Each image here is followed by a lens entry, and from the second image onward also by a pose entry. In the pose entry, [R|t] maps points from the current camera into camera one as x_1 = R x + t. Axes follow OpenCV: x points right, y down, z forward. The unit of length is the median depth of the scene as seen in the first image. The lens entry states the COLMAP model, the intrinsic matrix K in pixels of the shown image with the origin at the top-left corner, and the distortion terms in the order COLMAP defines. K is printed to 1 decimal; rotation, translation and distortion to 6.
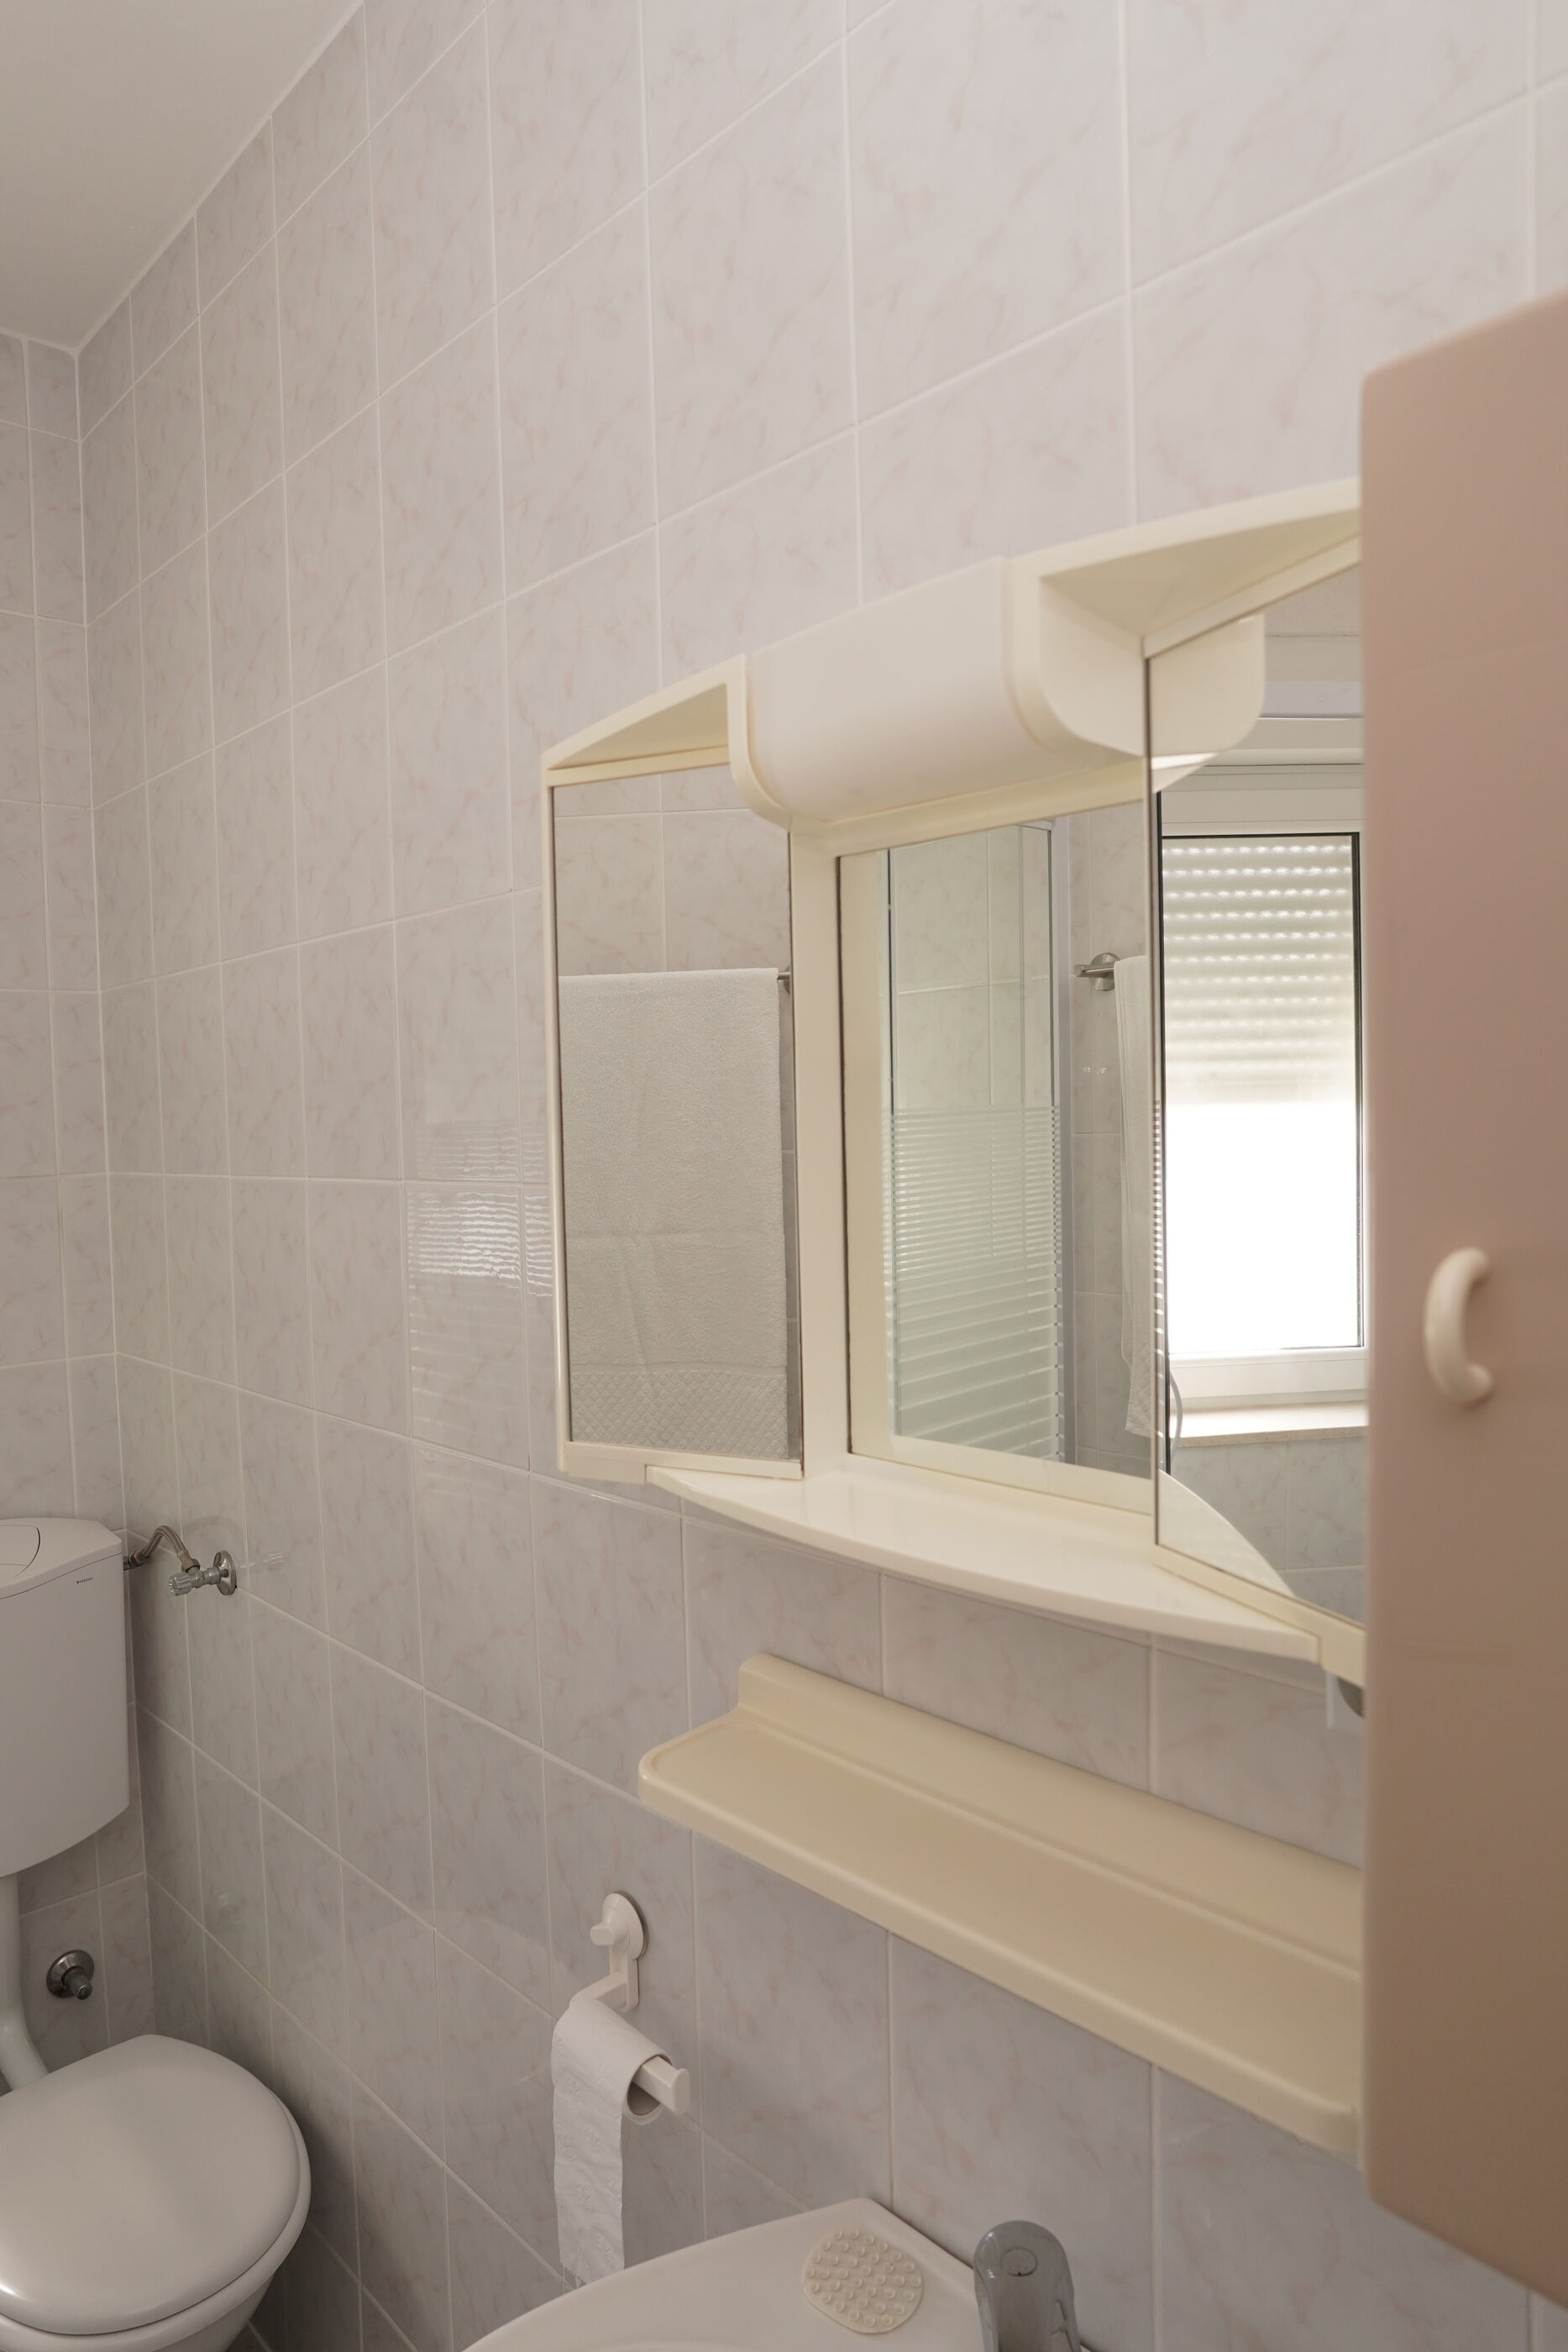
lens RADIAL K [[1478.4, 0, 753.2], [0, 1478.4, 1180.2], [0, 0, 1]] dist [-0.068389, 0.043019]
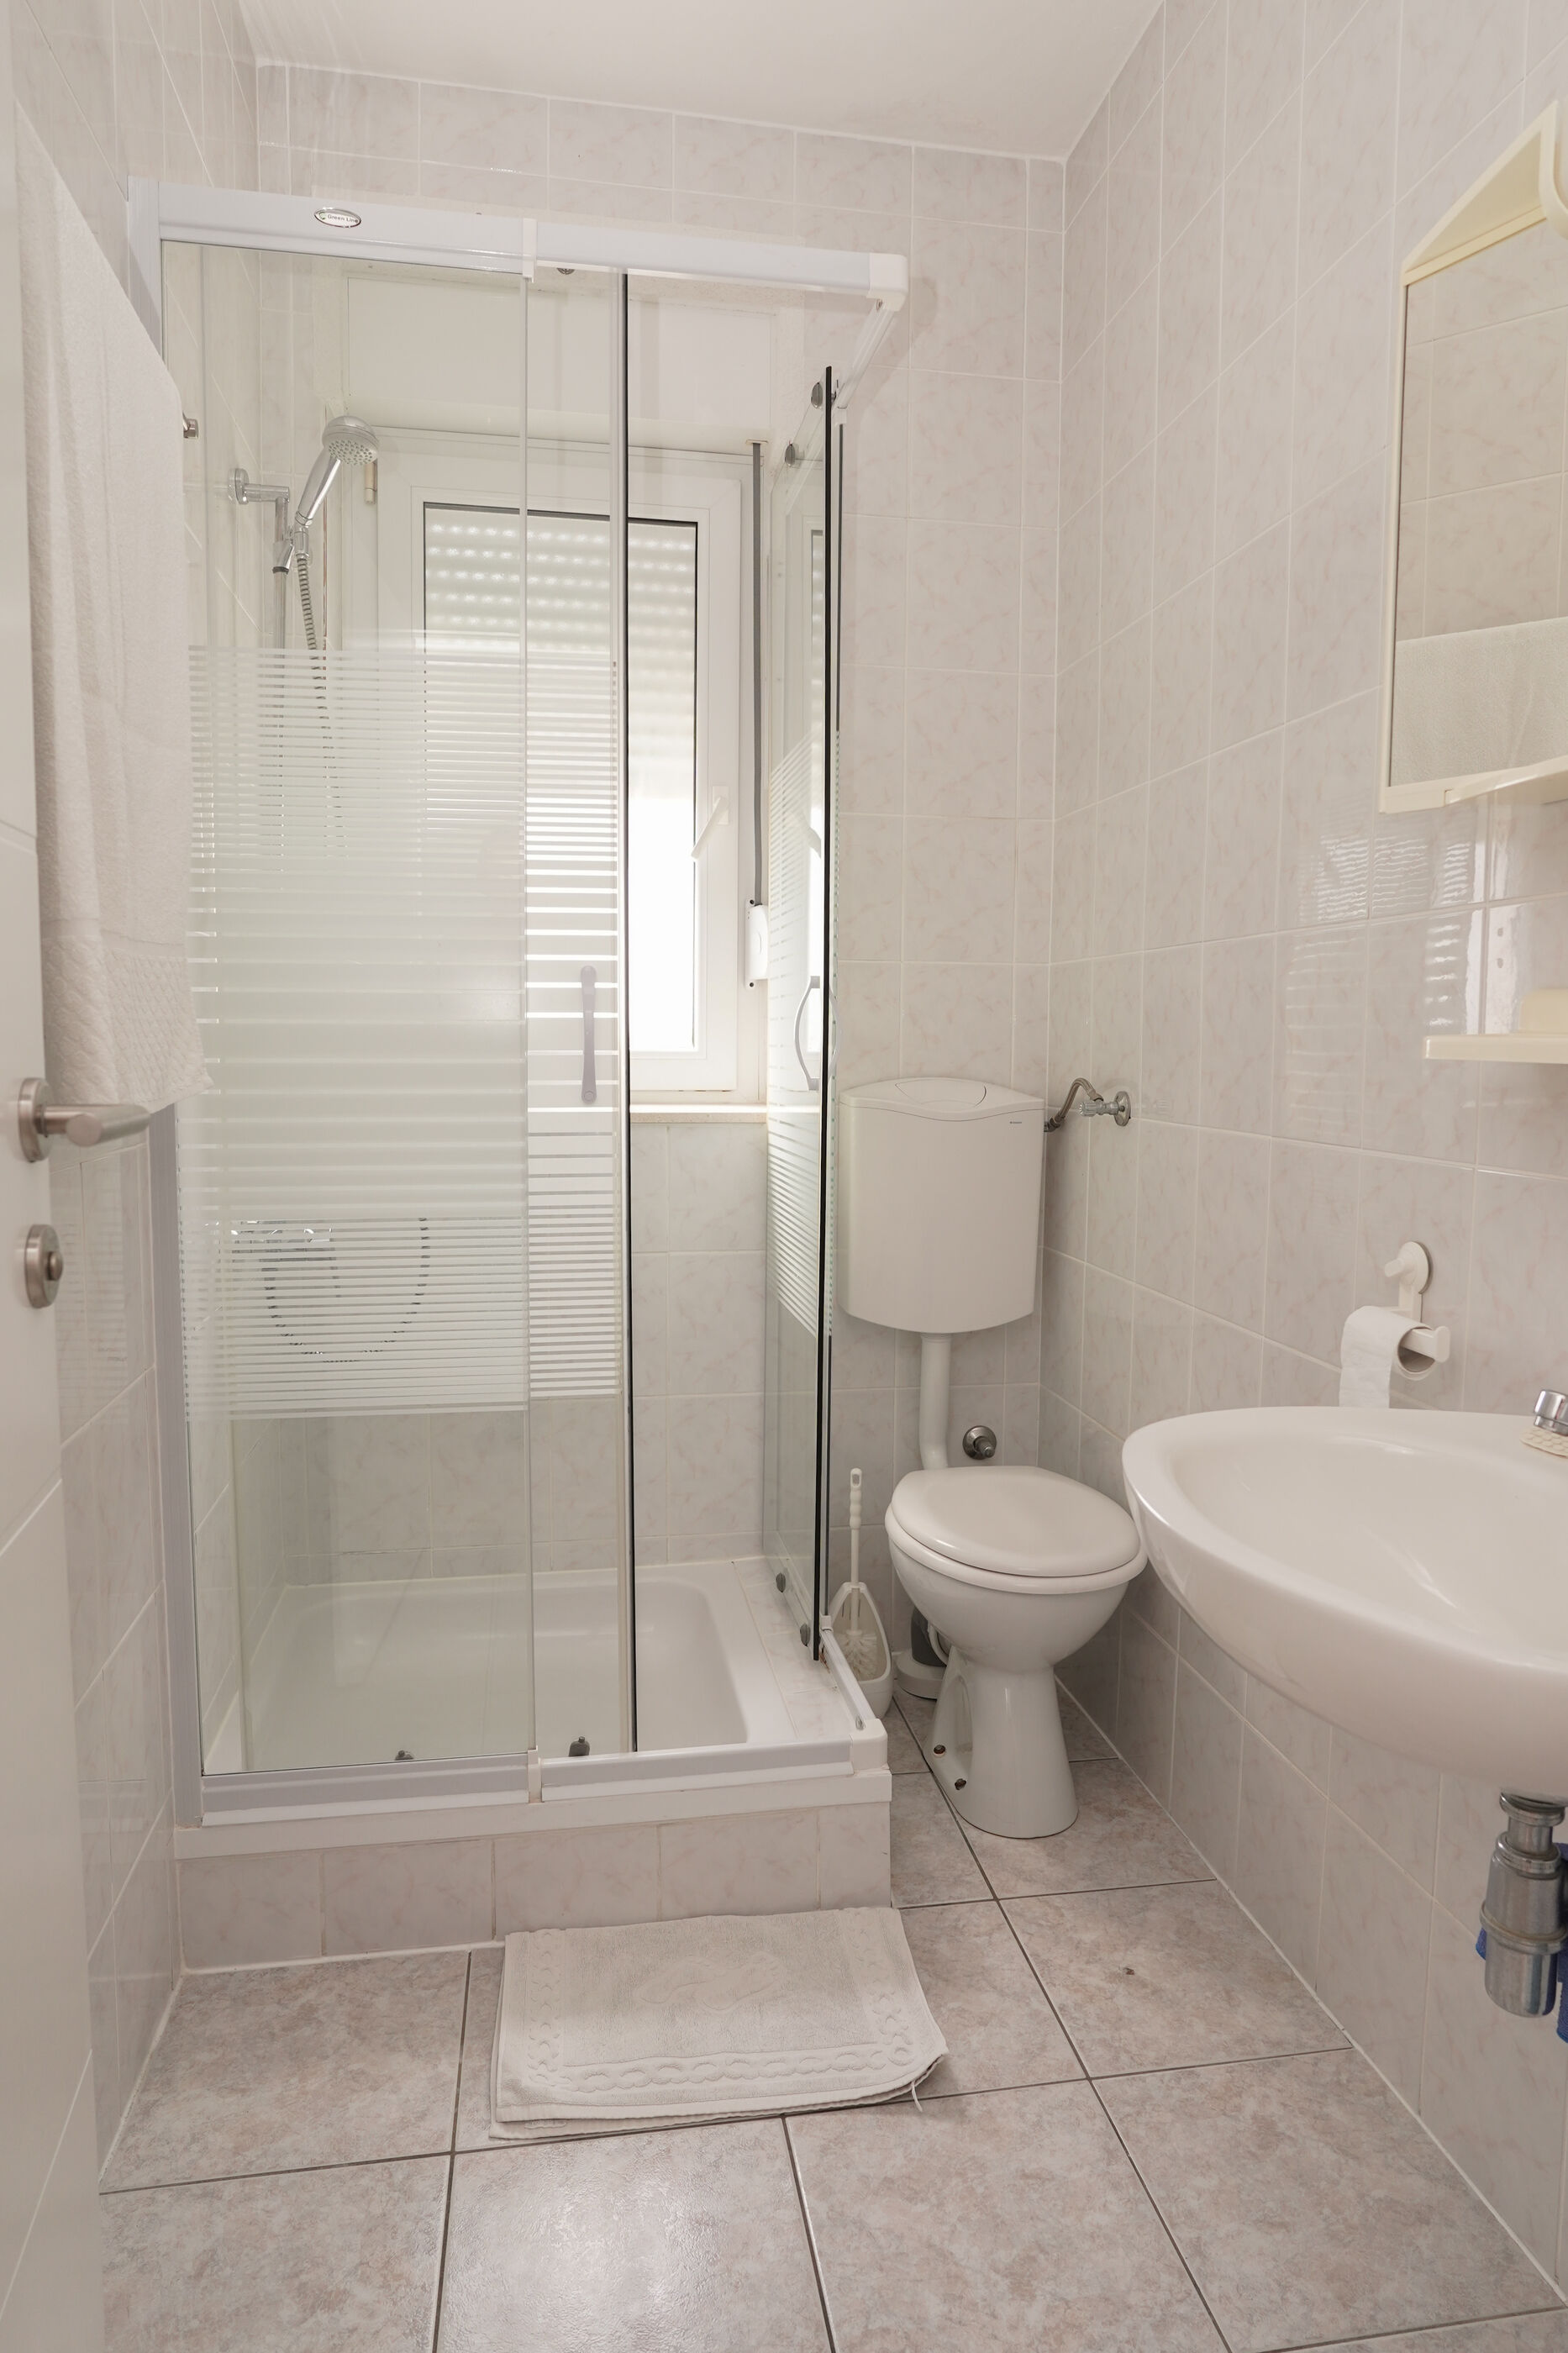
lens RADIAL K [[1479.1, 0, 753.2], [0, 1479.1, 1180.7], [0, 0, 1]] dist [-0.068389, 0.043019]
pose [[0.825944, 0.085627, -0.557212, 0.087484], [-0.054428, 0.995892, 0.072362, 0.243843], [0.561119, -0.029439, 0.827211, -0.228813]]
